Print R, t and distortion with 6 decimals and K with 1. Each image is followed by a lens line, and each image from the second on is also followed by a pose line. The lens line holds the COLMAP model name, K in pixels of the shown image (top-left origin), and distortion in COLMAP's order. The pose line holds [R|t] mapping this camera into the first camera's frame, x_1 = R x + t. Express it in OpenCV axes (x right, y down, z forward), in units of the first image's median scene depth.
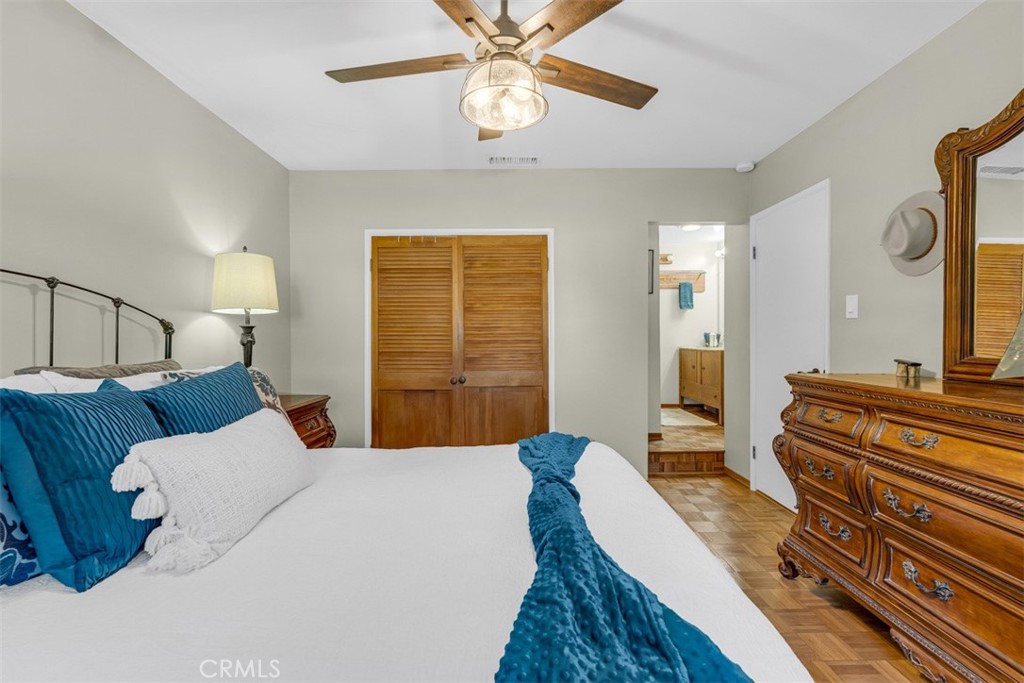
lens RADIAL K [[452.8, 0, 514.7], [0, 452.8, 339.0], [0, 0, 1]] dist [-0.003135, -0.000343]
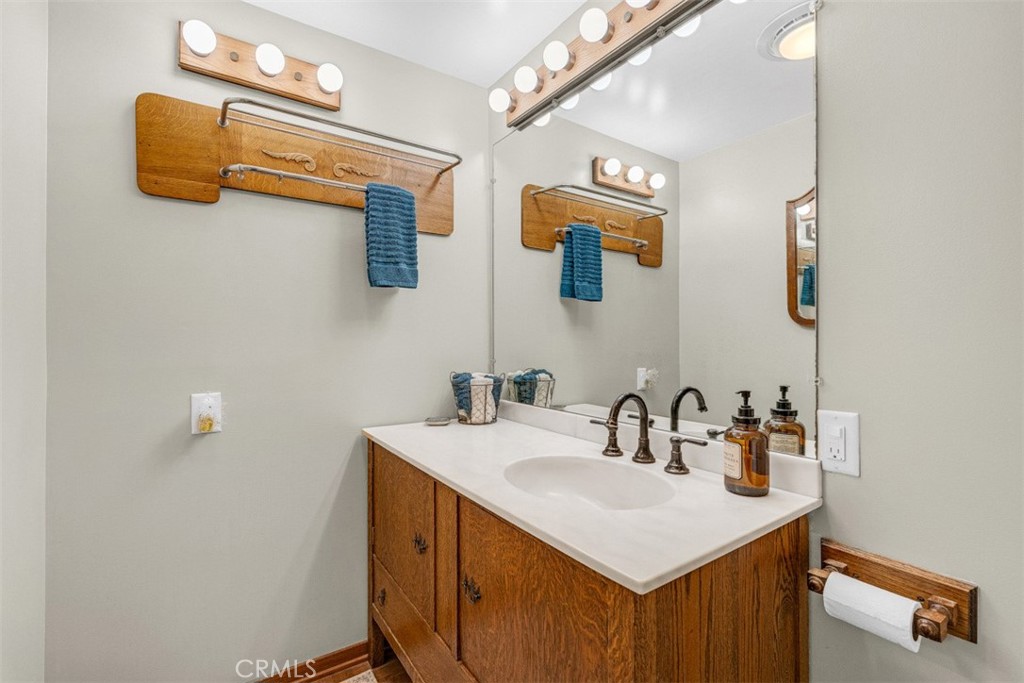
lens RADIAL K [[448.0, 0, 512.1], [0, 448.0, 336.8], [0, 0, 1]] dist [-0.001537, -0.000318]
pose [[0.824815, 0.008844, 0.565334, 0.286289], [-0.002168, 0.999920, -0.012478, -0.033564], [-0.565399, 0.009066, 0.824768, 0.738229]]
